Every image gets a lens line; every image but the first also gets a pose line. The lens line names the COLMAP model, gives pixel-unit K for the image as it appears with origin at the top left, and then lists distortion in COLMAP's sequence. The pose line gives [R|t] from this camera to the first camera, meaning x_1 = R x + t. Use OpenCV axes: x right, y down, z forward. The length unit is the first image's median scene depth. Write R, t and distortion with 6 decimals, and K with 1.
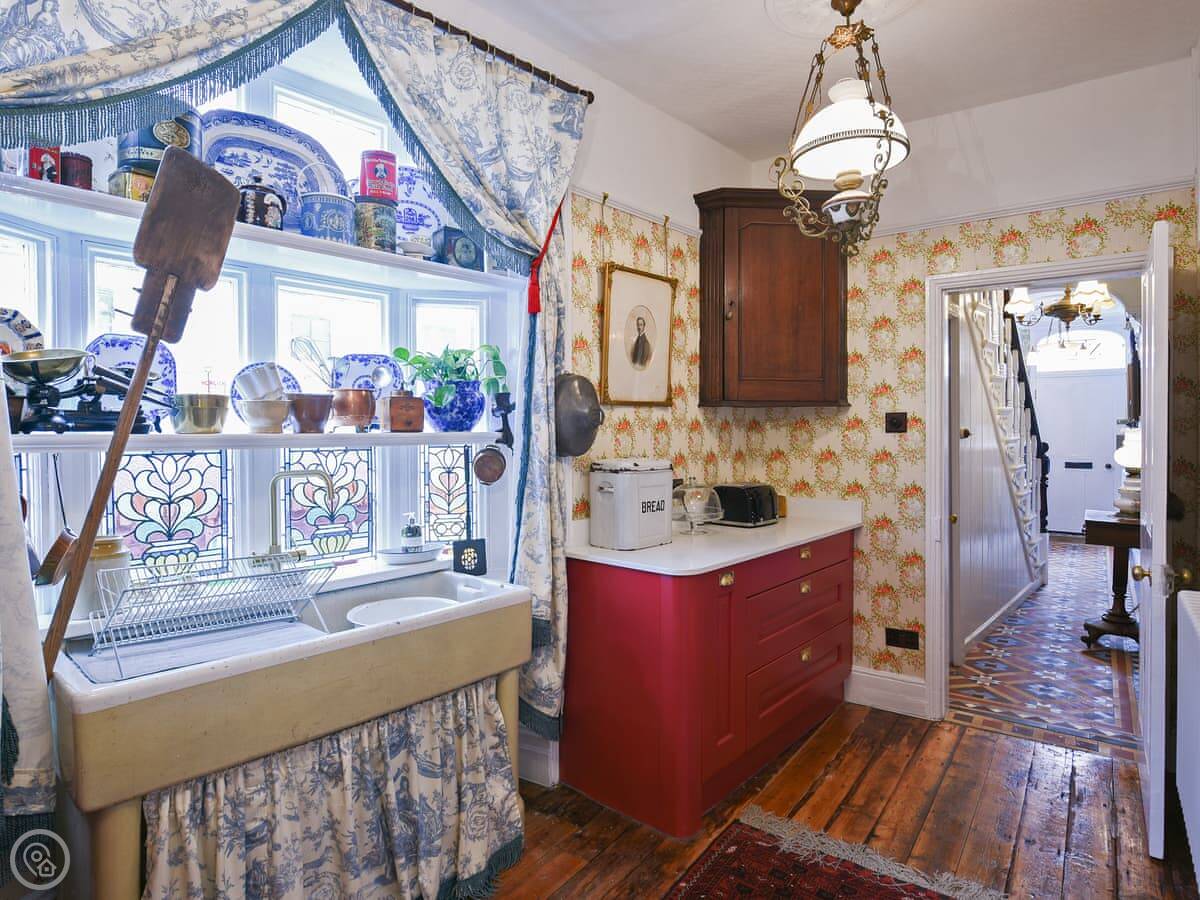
lens RADIAL K [[675.9, 0, 602.2], [0, 675.9, 443.7], [0, 0, 1]] dist [-0.001142, -0.001558]
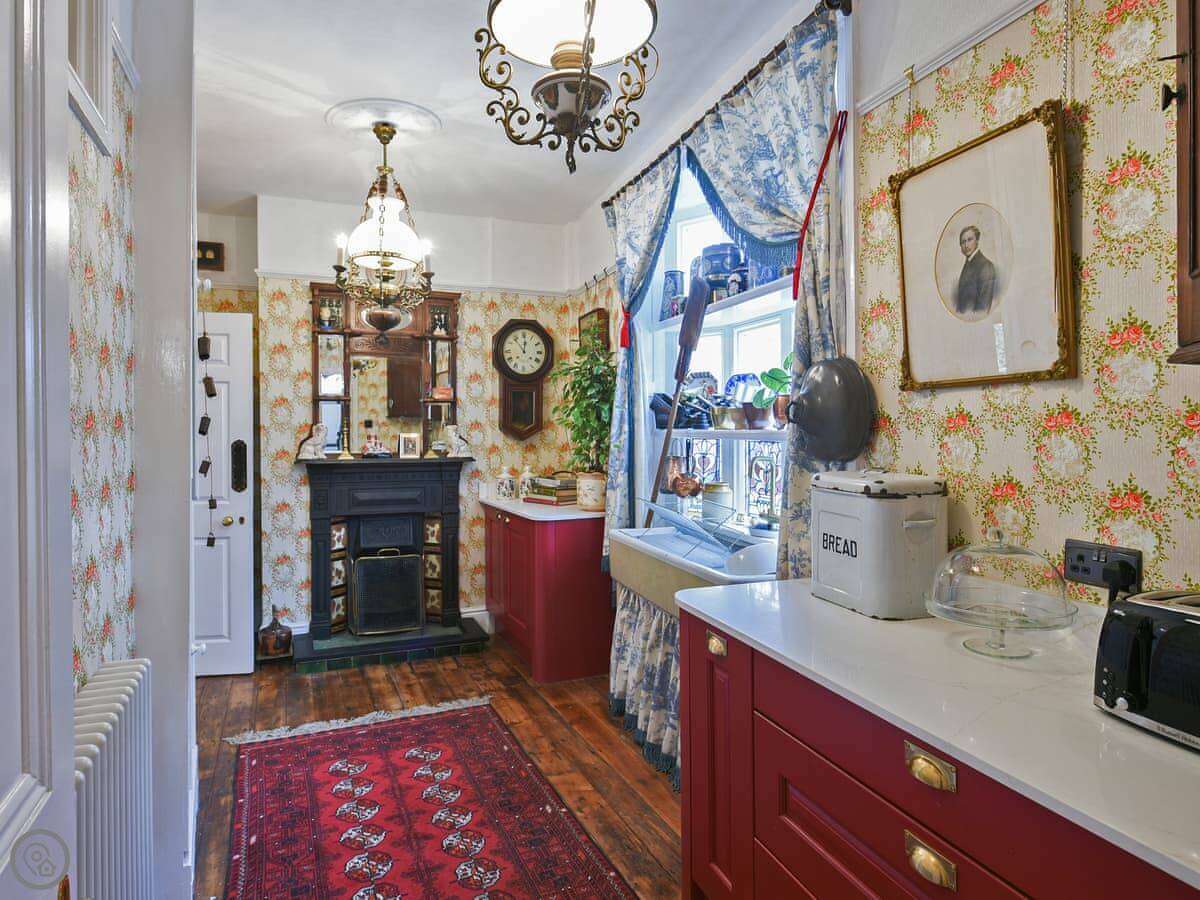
lens RADIAL K [[675.9, 0, 602.2], [0, 675.9, 443.7], [0, 0, 1]] dist [-0.001142, -0.001558]
pose [[-0.474985, 0.030688, -0.879458, 0.700534], [-0.007833, 0.999205, 0.039097, -0.028164], [0.879959, 0.025460, -0.474367, 1.010790]]
